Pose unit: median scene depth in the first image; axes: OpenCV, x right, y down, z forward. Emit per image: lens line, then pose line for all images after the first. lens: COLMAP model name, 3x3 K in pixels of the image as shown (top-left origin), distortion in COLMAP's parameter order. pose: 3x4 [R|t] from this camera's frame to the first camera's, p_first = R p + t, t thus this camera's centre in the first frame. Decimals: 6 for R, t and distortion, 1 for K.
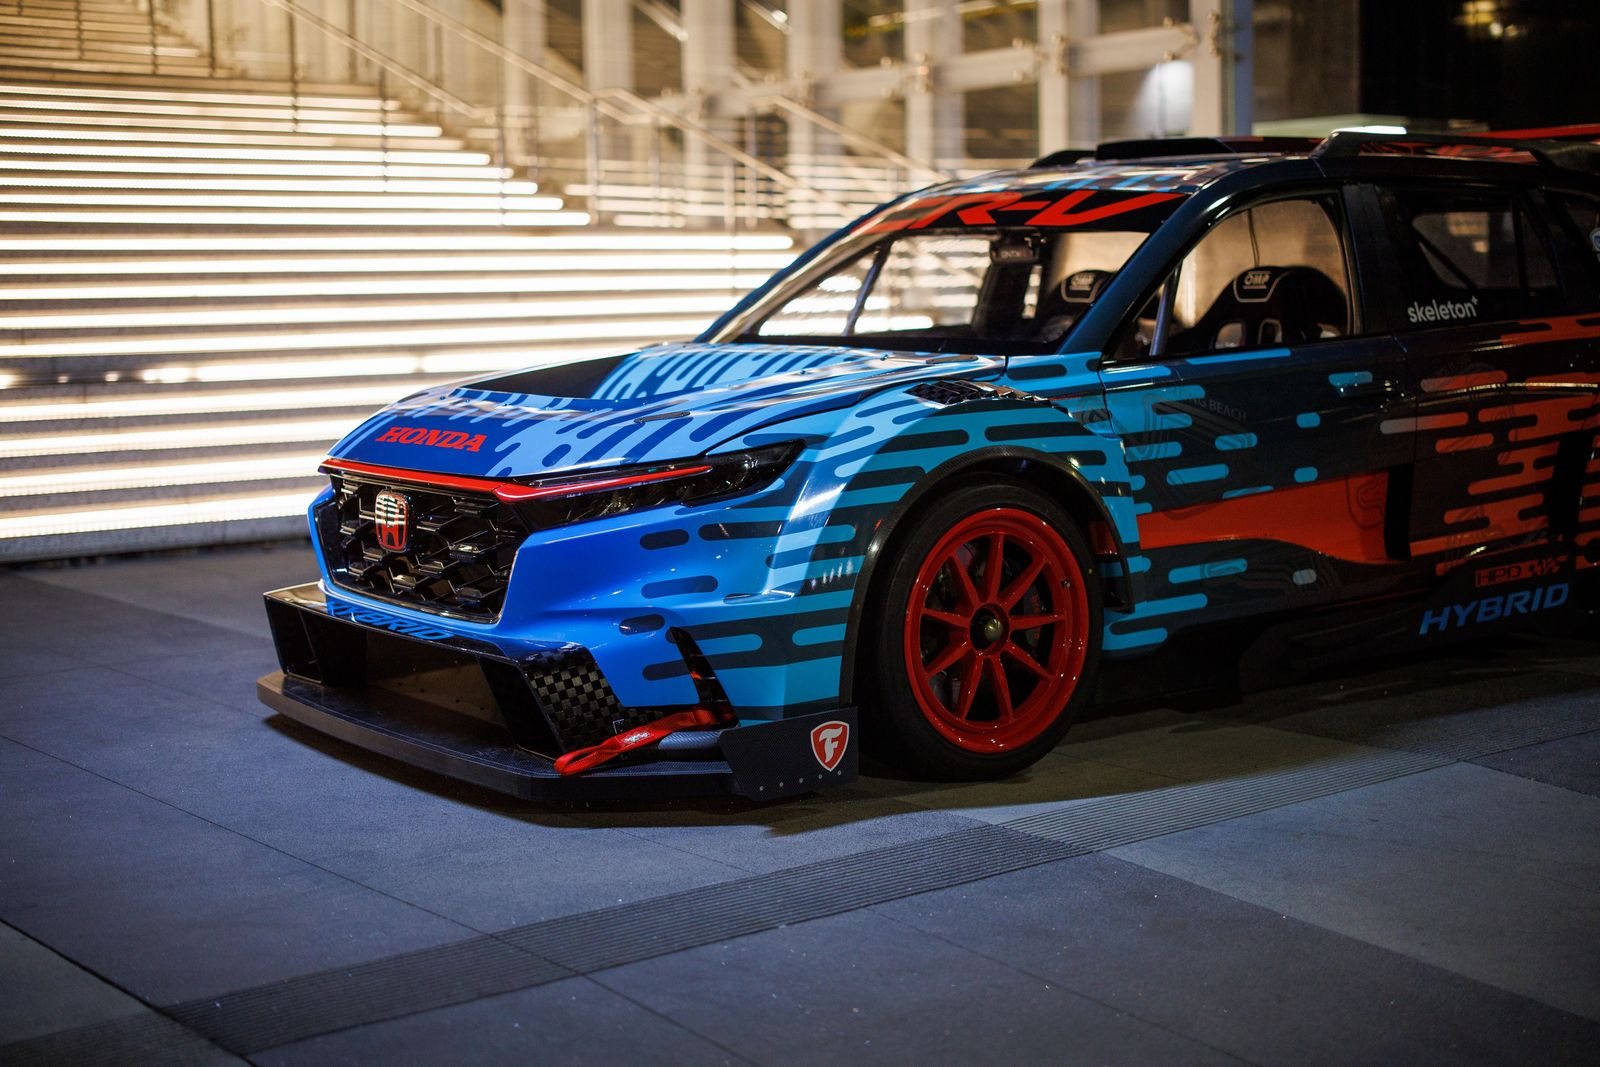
lens RADIAL K [[2248.0, 0, 800.0], [0, 2248.0, 533.5], [0, 0, 1]] dist [-0.076739, 0.345829]
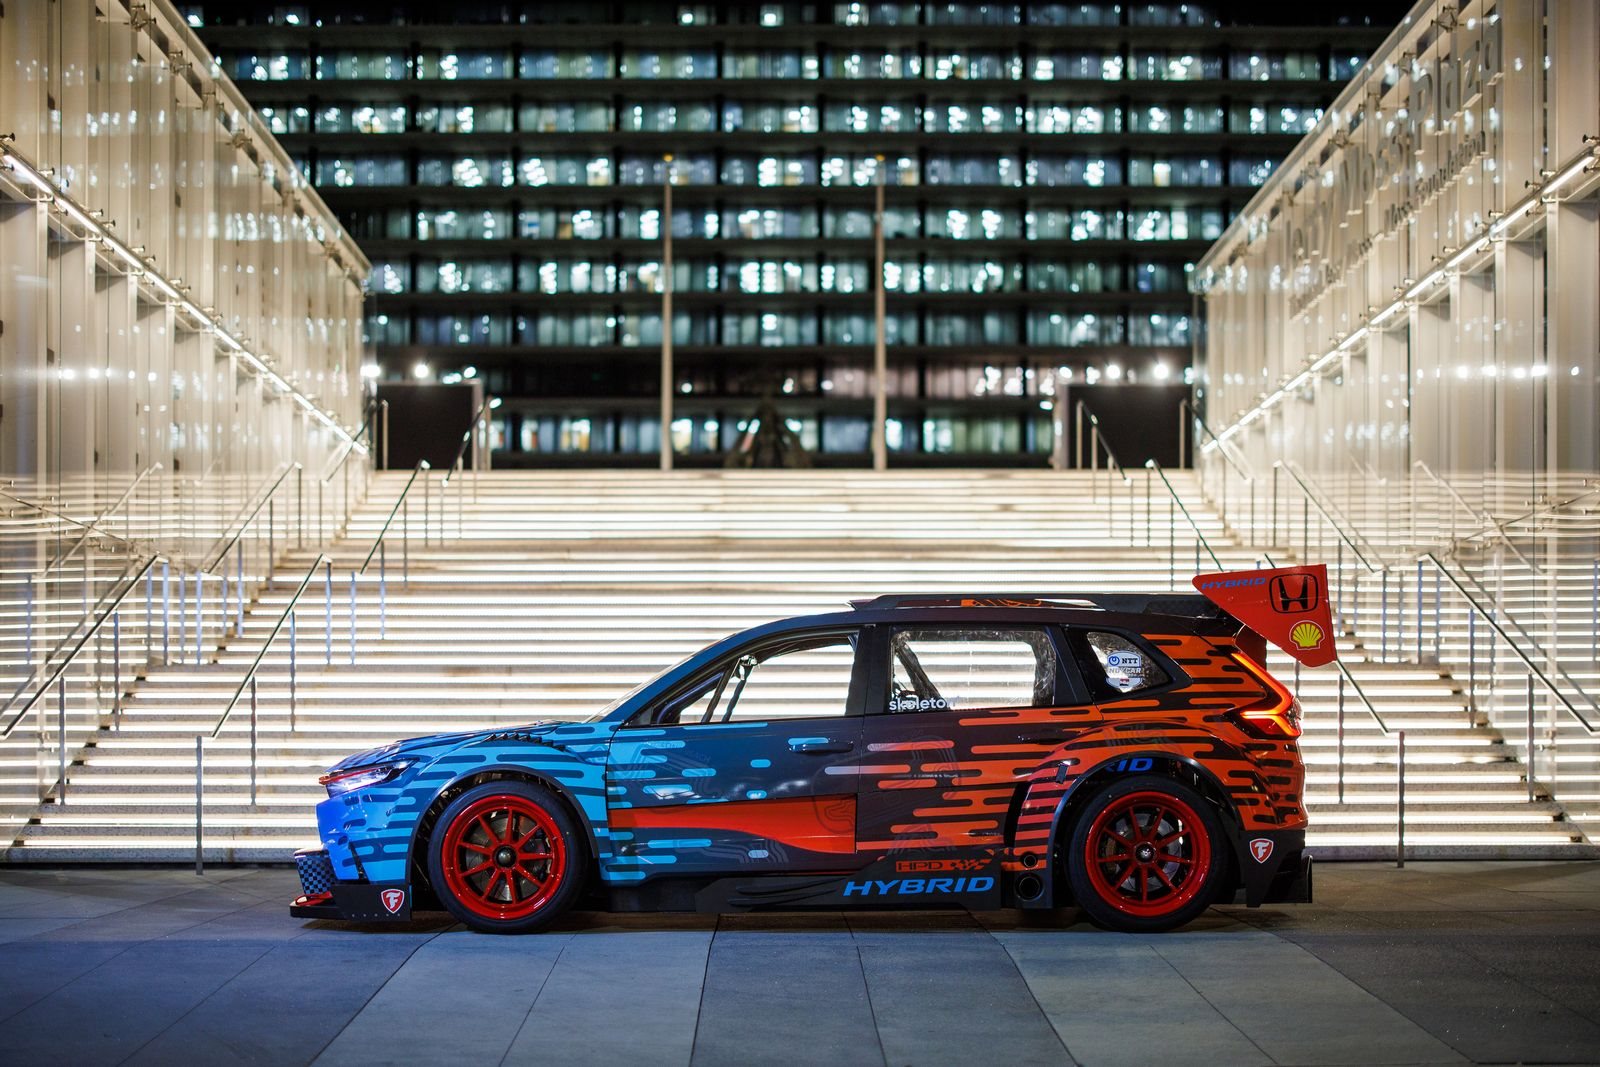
lens RADIAL K [[2380.5, 0, 799.1], [0, 2380.5, 742.5], [0, 0, 1]] dist [-0.090157, 0.196049]
pose [[0.776616, 0.009776, -0.629899, 1.489879], [-0.076914, 0.993871, -0.079405, 0.082221], [0.625262, 0.110115, 0.772608, -0.433295]]
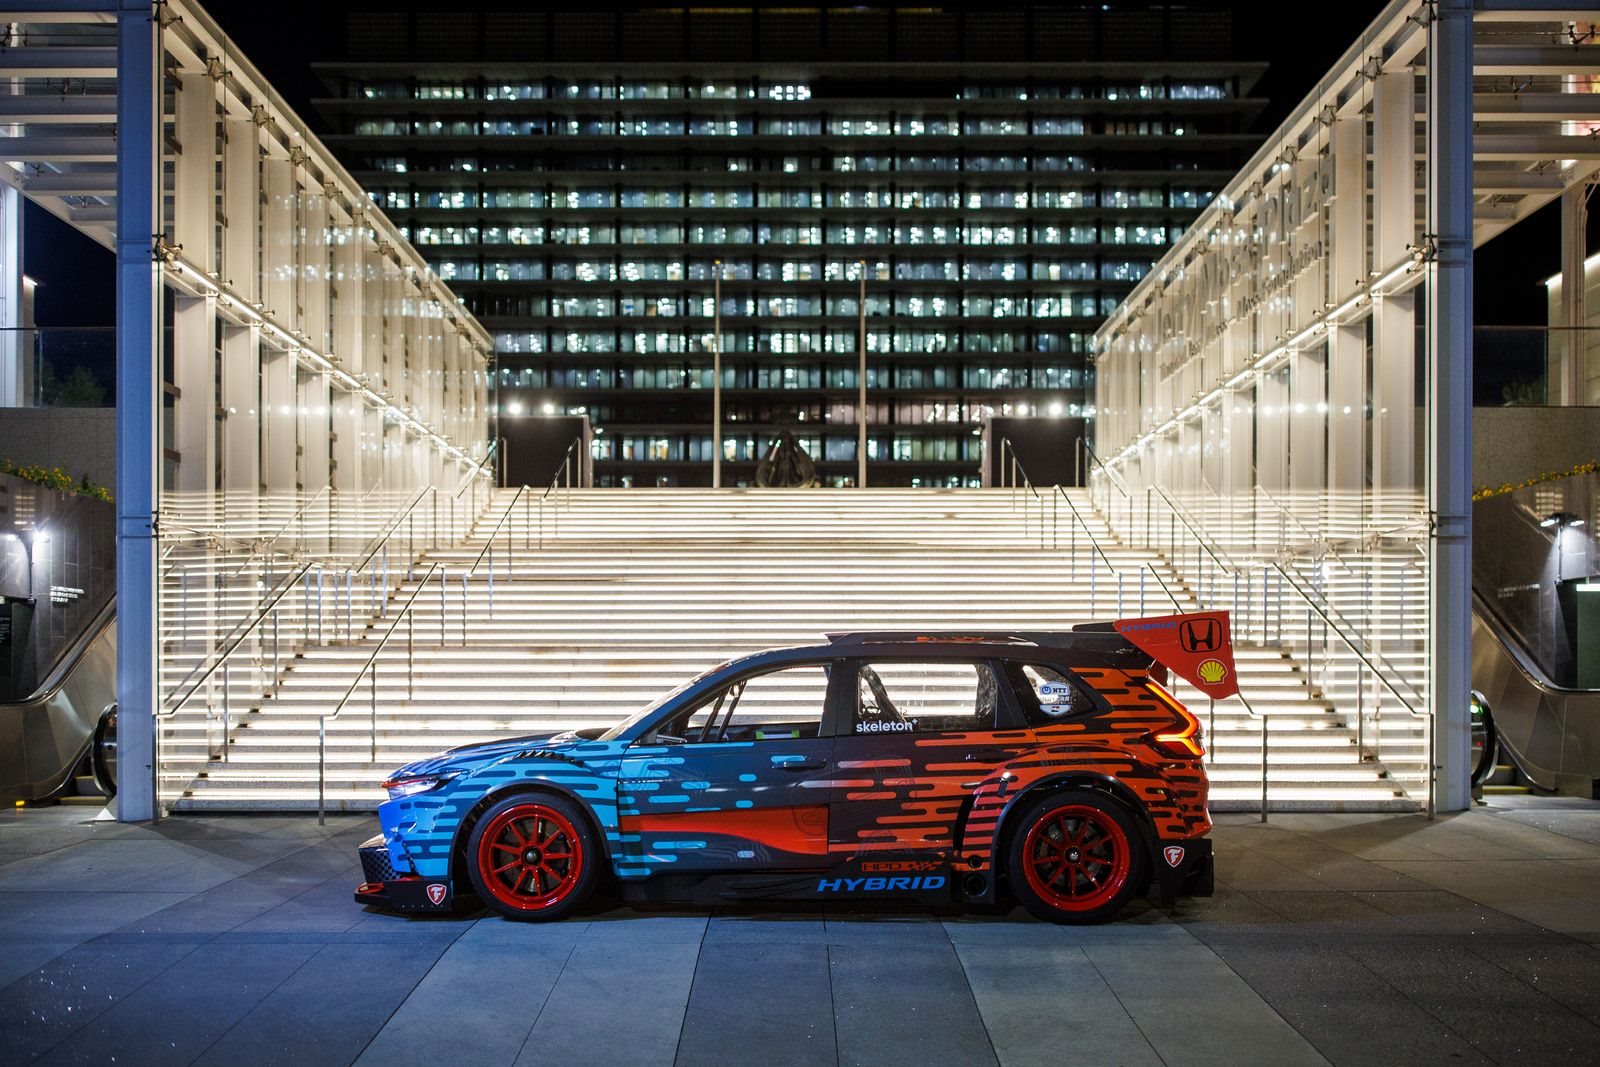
lens RADIAL K [[1593.8, 0, 790.6], [0, 1593.8, 650.5], [0, 0, 1]] dist [-0.001918, -0.025803]
pose [[0.769359, 0.009551, -0.638745, 1.257050], [-0.079771, 0.993498, -0.081228, -0.053699], [0.633816, 0.113447, 0.765119, -0.116954]]
